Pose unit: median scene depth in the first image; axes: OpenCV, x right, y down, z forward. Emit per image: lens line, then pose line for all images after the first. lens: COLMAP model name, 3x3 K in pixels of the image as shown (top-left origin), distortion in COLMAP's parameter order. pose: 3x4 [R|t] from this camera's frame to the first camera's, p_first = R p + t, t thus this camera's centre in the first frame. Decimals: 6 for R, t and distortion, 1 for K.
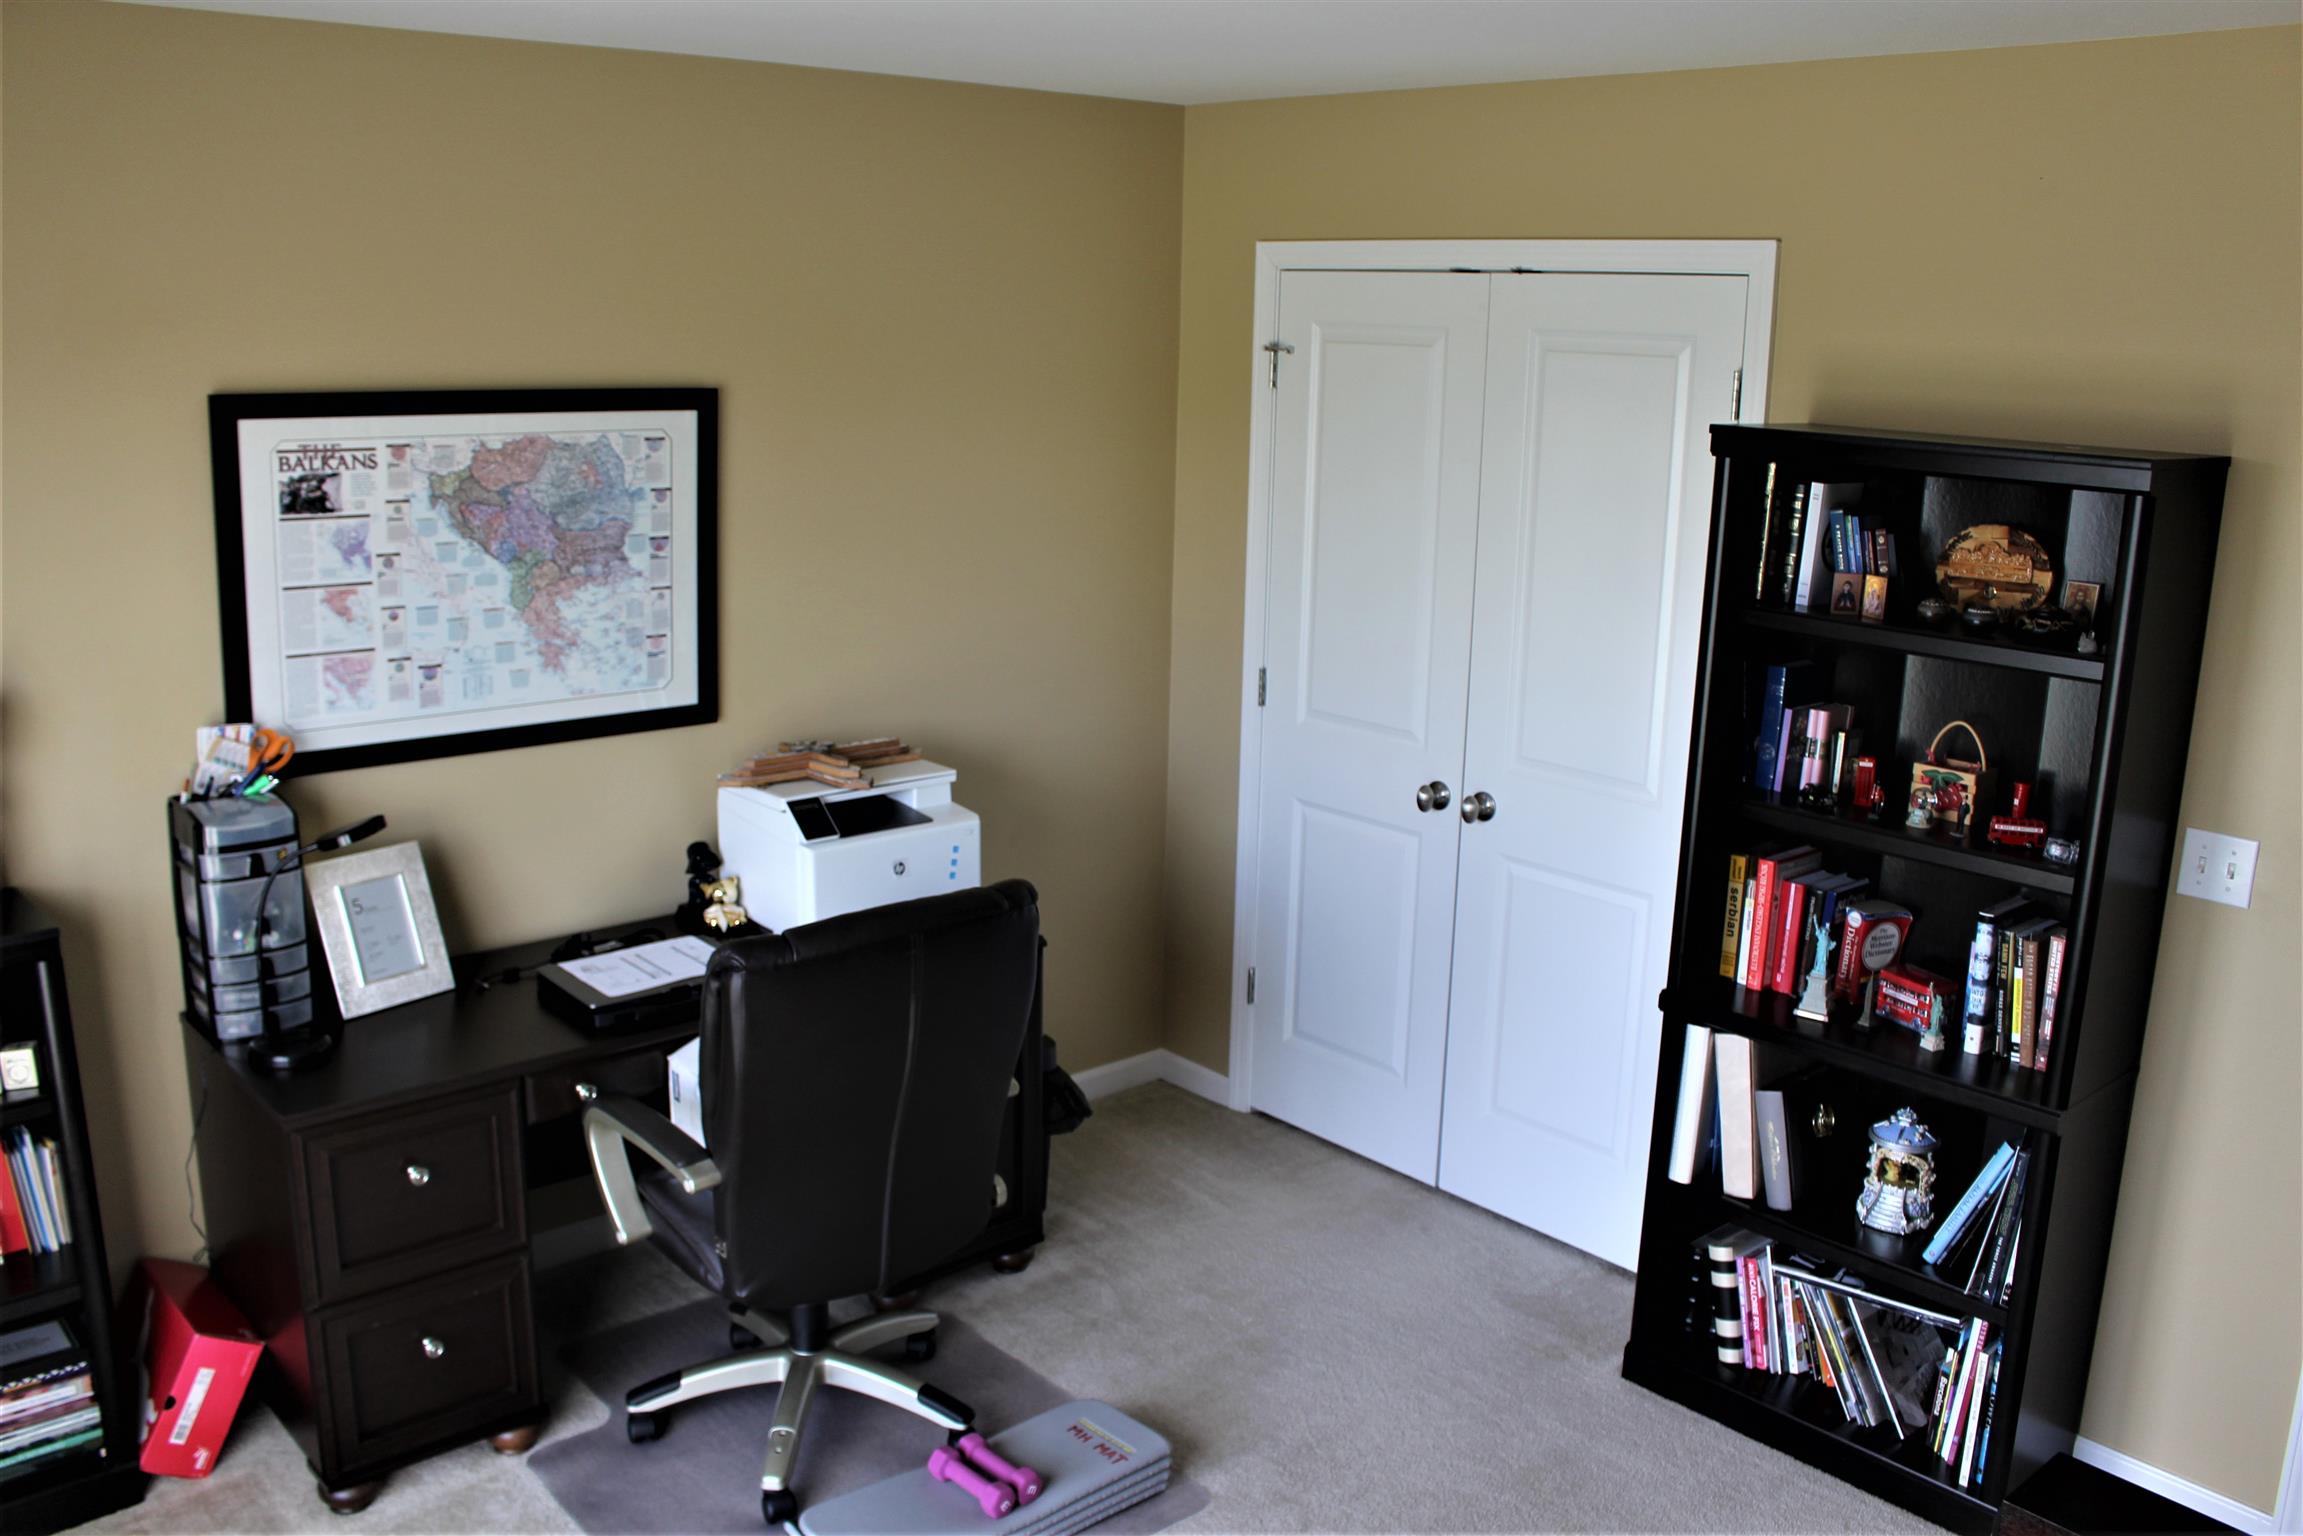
lens RADIAL K [[1926.3, 0, 1151.5], [0, 1926.3, 768.0], [0, 0, 1]] dist [-0.132951, 0.059654]
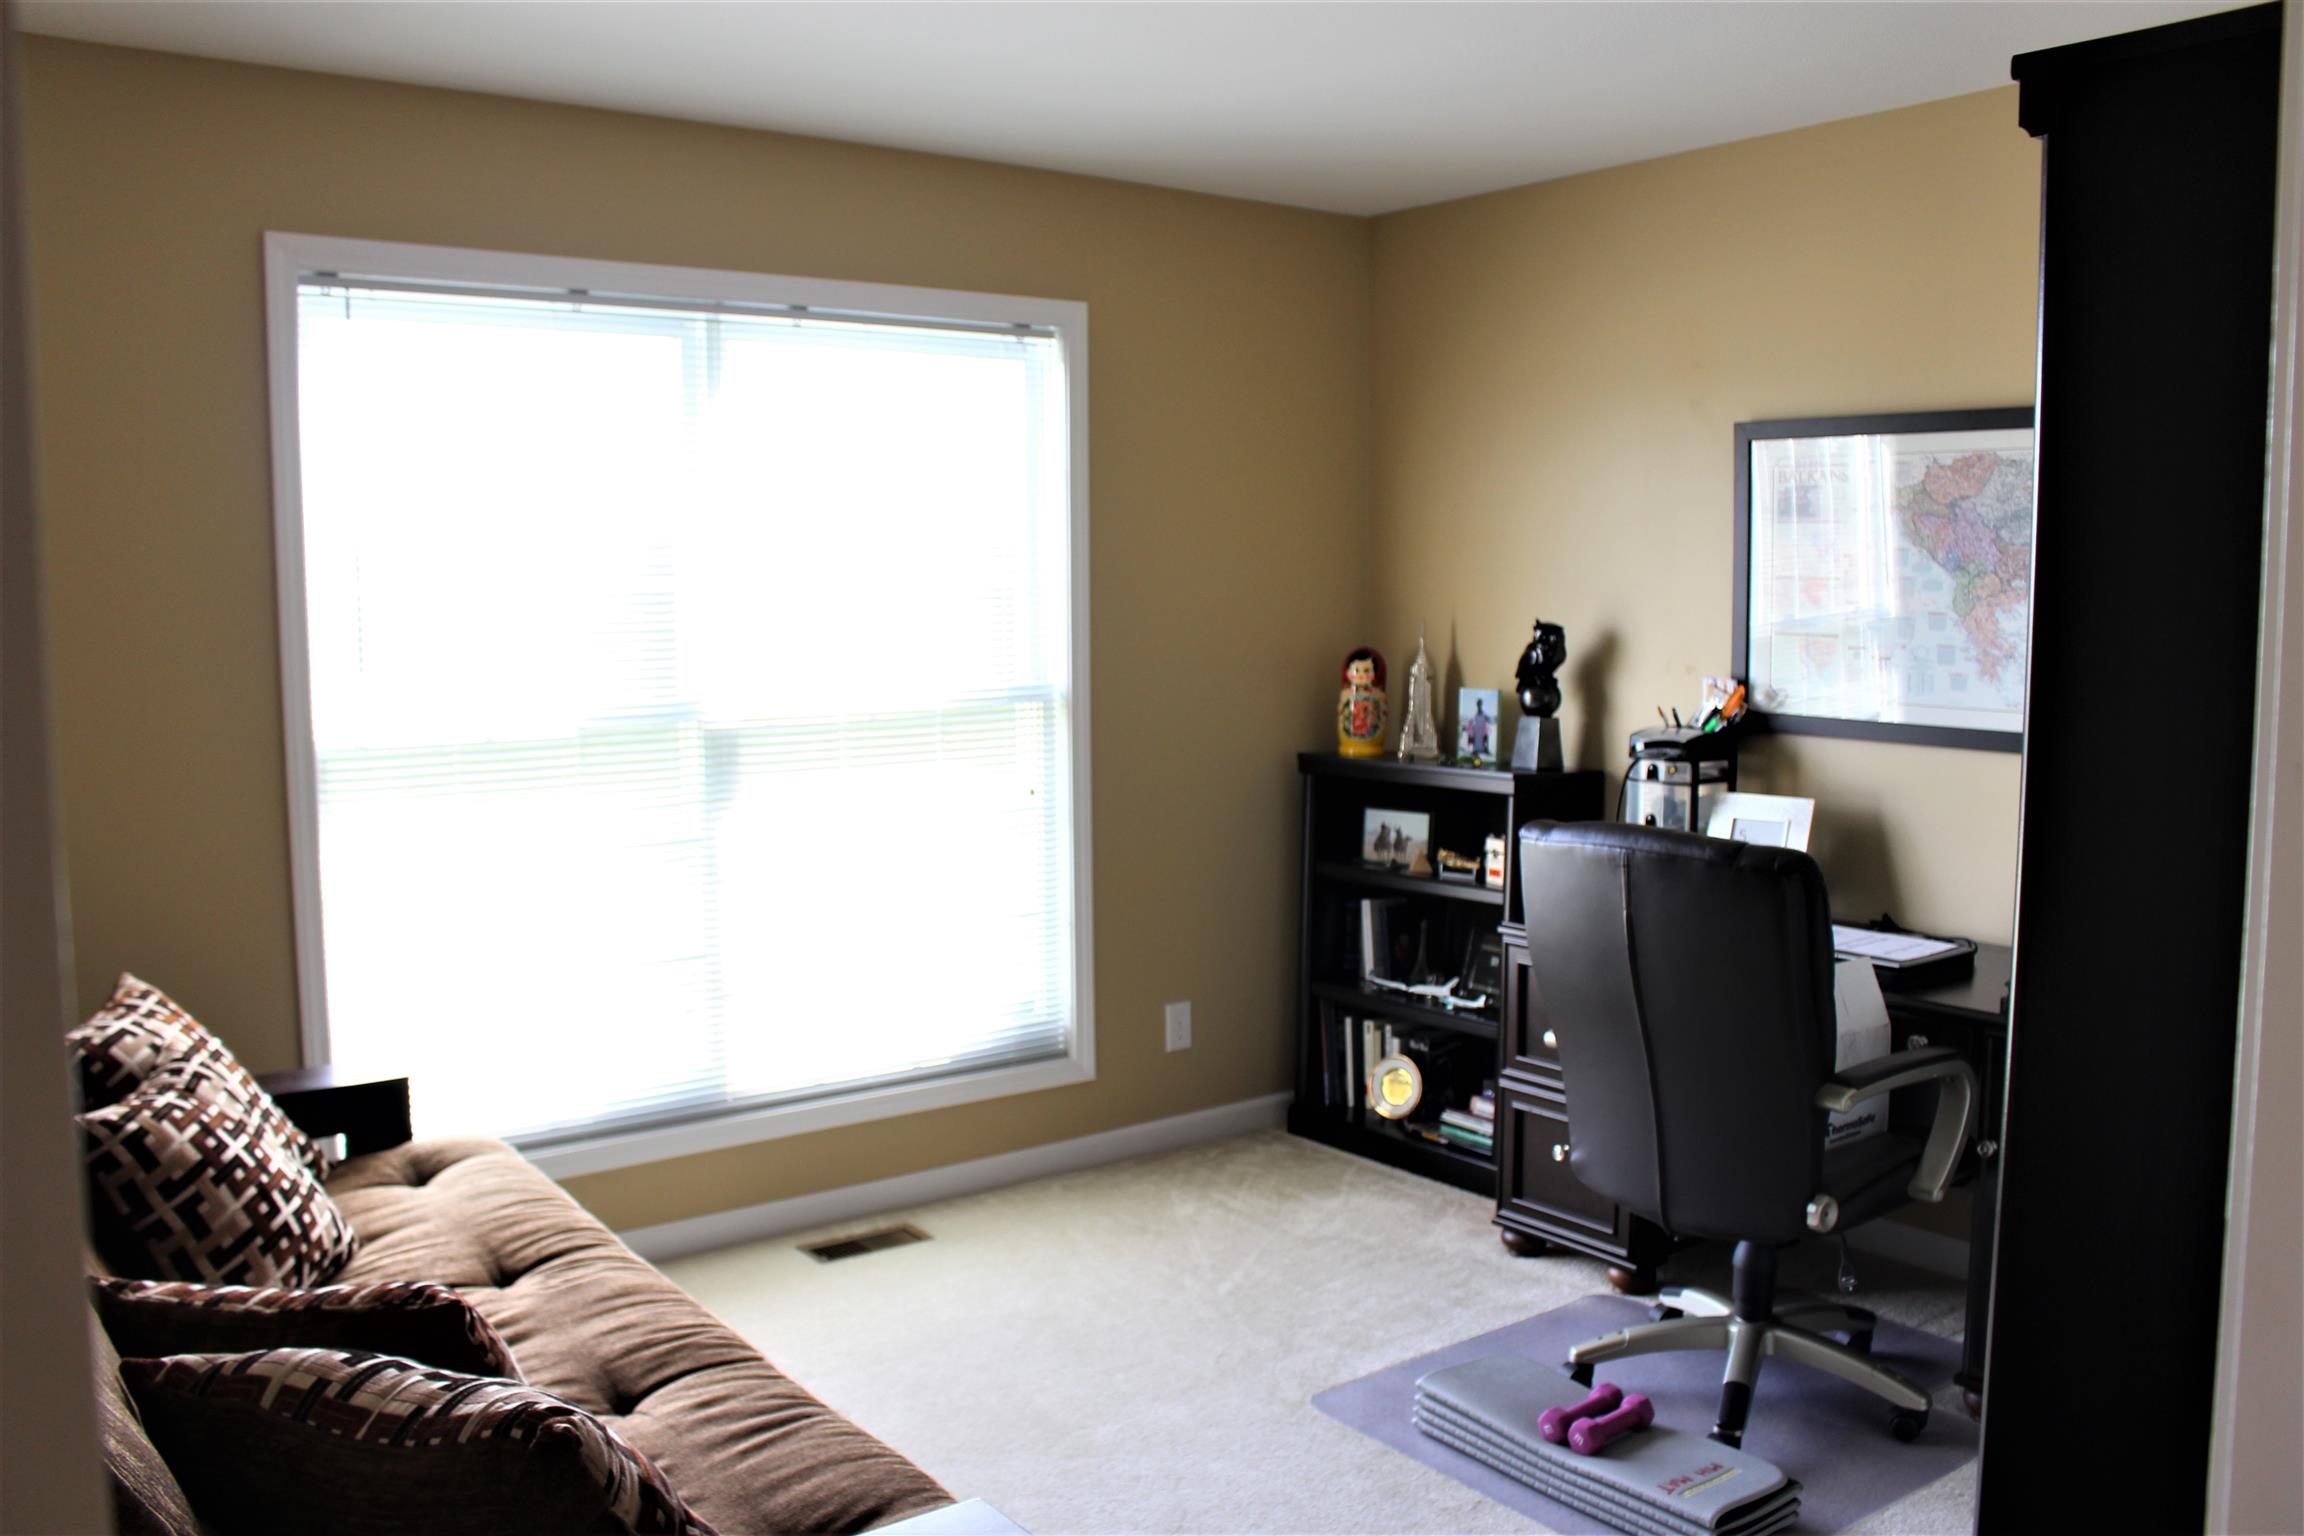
lens RADIAL K [[1927.1, 0, 1152.0], [0, 1927.1, 768.0], [0, 0, 1]] dist [-0.132951, 0.059654]
pose [[-0.093431, 0.079455, -0.992450, 0.768490], [-0.219237, 0.970702, 0.098353, -0.005645], [0.971188, 0.226772, -0.073274, 0.663601]]
